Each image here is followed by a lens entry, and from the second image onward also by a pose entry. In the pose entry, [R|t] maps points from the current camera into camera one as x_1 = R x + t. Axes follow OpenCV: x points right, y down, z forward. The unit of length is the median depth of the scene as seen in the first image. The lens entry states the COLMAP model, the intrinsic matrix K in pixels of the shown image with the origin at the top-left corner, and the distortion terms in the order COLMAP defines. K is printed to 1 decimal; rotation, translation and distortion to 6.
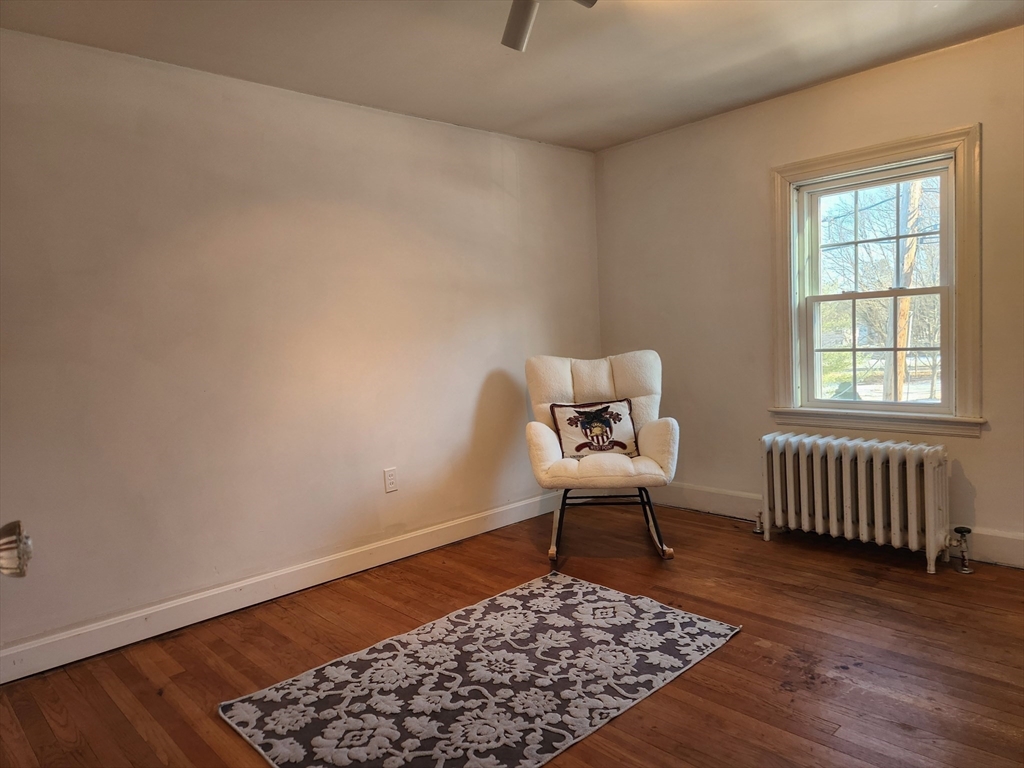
lens RADIAL K [[685.8, 0, 481.0], [0, 685.8, 373.3], [0, 0, 1]] dist [0.065102, -0.044311]
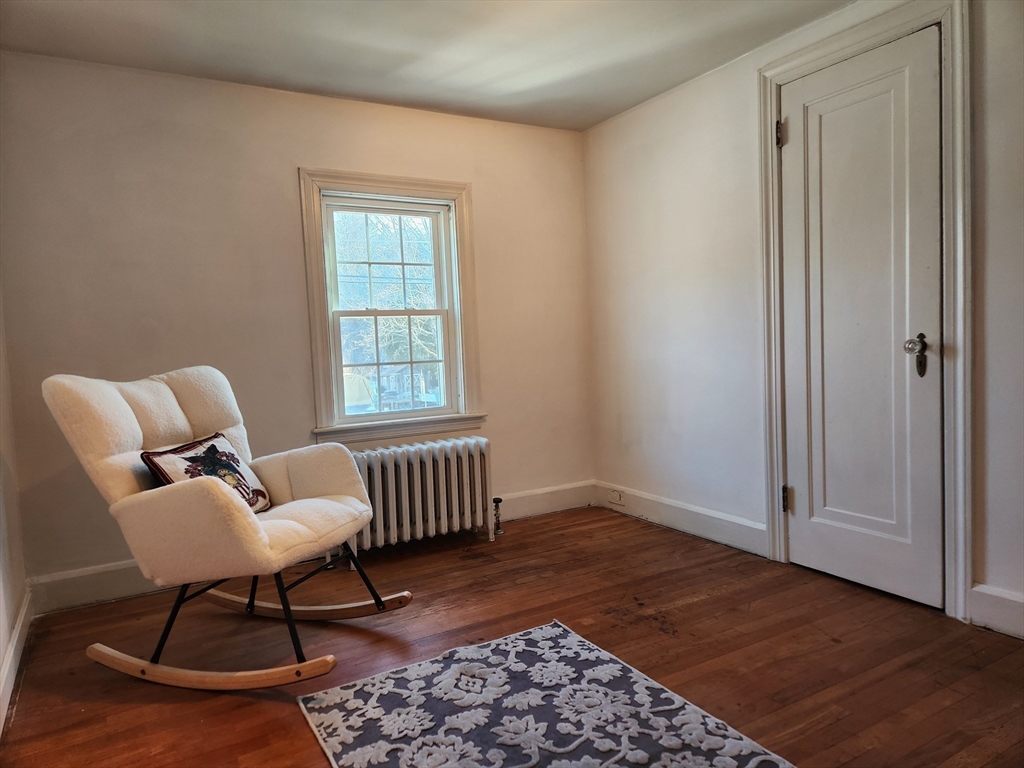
lens RADIAL K [[685.8, 0, 493.1], [0, 685.8, 380.9], [0, 0, 1]] dist [0.065102, -0.044311]
pose [[0.211140, -0.010359, 0.977401, -0.546274], [0.087004, 0.996174, -0.008237, 0.019396], [-0.973576, 0.086777, 0.211233, 0.755064]]
